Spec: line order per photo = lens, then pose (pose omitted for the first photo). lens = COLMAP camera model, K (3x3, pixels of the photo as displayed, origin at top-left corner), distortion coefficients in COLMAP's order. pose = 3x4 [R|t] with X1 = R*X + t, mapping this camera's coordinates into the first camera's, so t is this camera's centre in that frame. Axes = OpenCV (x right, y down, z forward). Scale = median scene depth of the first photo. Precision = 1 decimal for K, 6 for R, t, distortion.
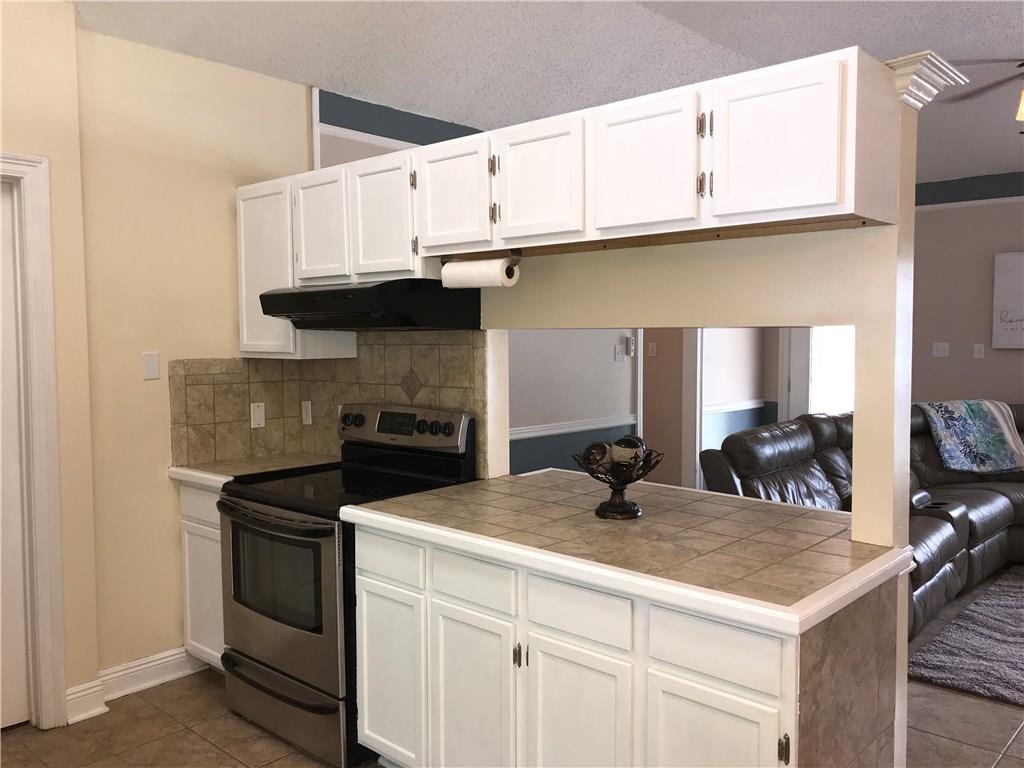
lens RADIAL K [[846.5, 0, 512.0], [0, 846.5, 384.0], [0, 0, 1]] dist [0.051662, -0.058621]
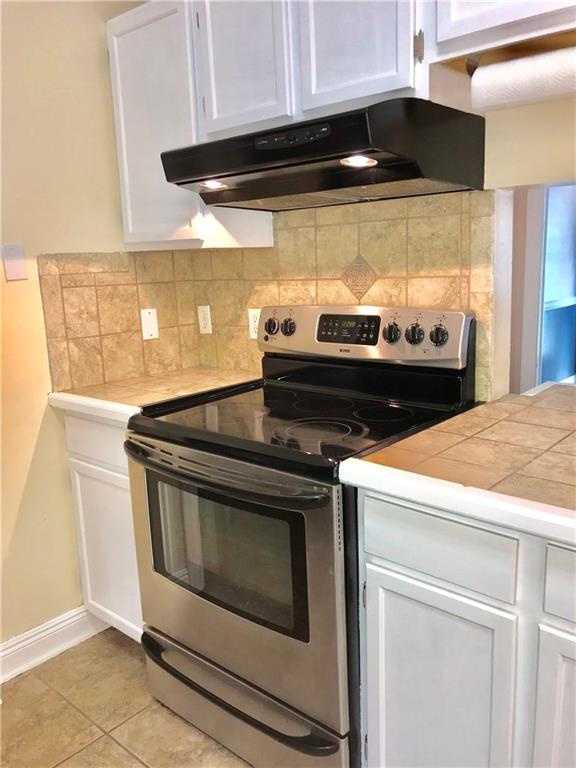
lens RADIAL K [[634.9, 0, 288.0], [0, 634.9, 384.0], [0, 0, 1]] dist [0.051662, -0.058621]
pose [[0.999454, -0.030925, 0.011611, -0.210238], [0.029075, 0.990395, 0.135174, 0.017996], [-0.015679, -0.134763, 0.990754, 0.461855]]
